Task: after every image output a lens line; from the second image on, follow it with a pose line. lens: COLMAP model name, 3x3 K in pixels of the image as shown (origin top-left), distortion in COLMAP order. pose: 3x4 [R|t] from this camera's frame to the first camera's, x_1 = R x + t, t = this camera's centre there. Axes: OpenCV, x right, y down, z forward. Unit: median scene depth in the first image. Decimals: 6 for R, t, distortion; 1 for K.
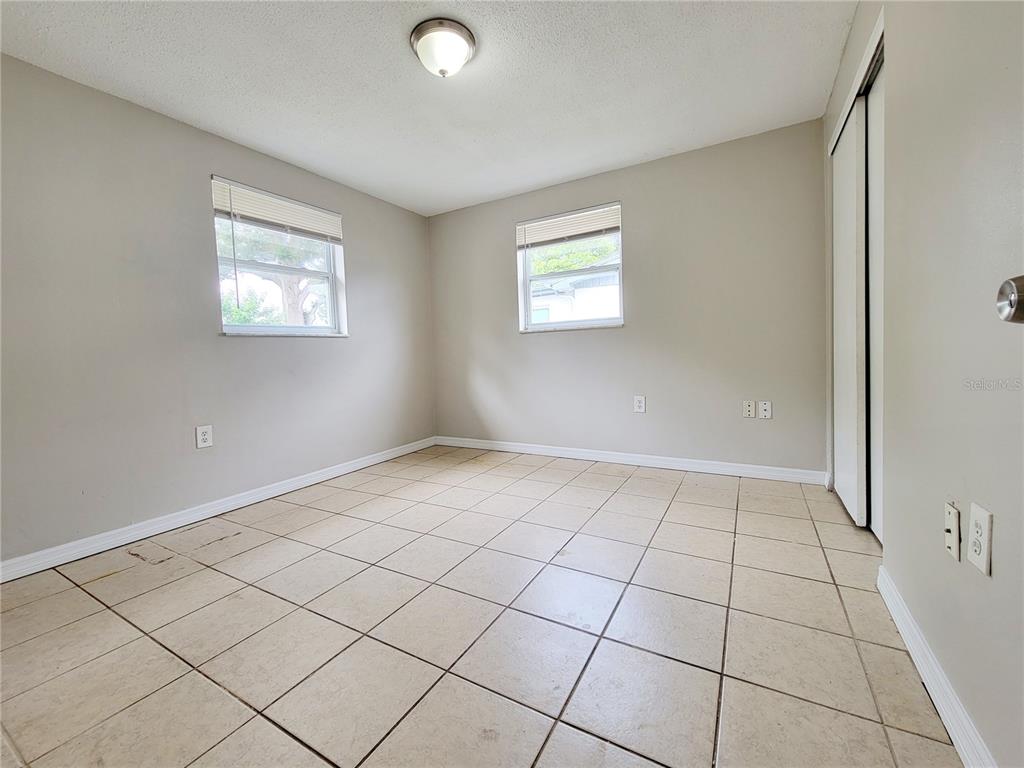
lens RADIAL K [[420.1, 0, 510.0], [0, 420.1, 379.8], [0, 0, 1]] dist [0.002169, -0.000198]
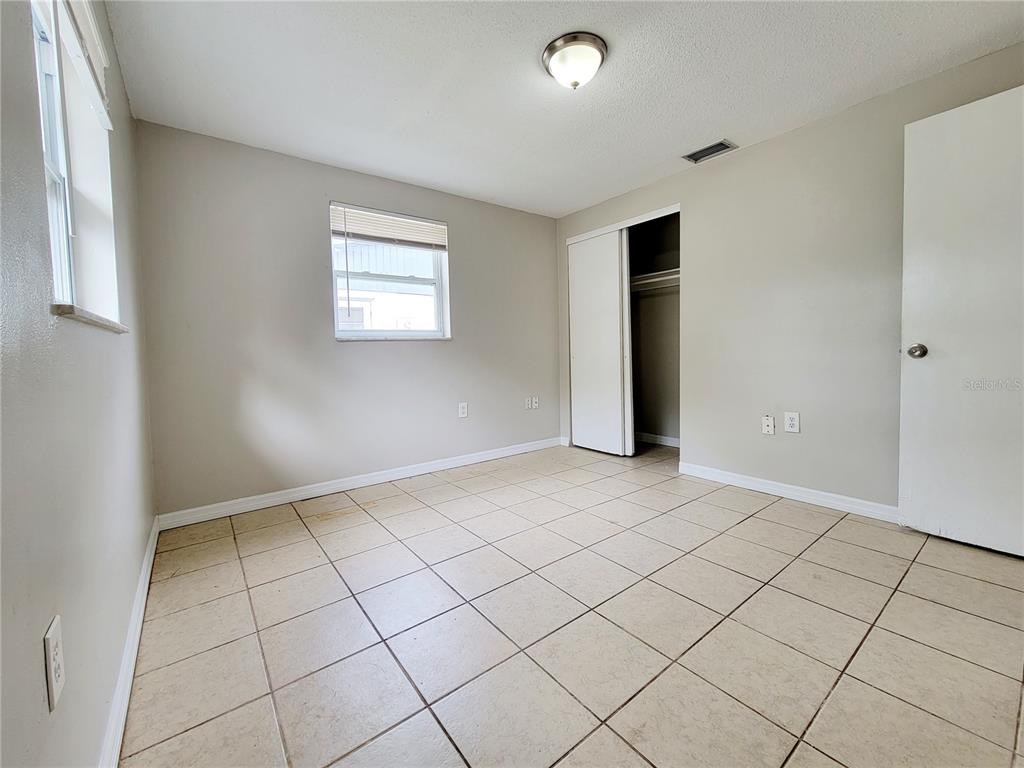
lens RADIAL K [[420.1, 0, 512.2], [0, 420.1, 374.6], [0, 0, 1]] dist [0.002169, -0.000198]
pose [[0.378490, -0.027944, 0.925183, -0.654646], [0.064967, 0.997881, 0.003562, -0.030477], [-0.923323, 0.058758, 0.379503, 0.444025]]
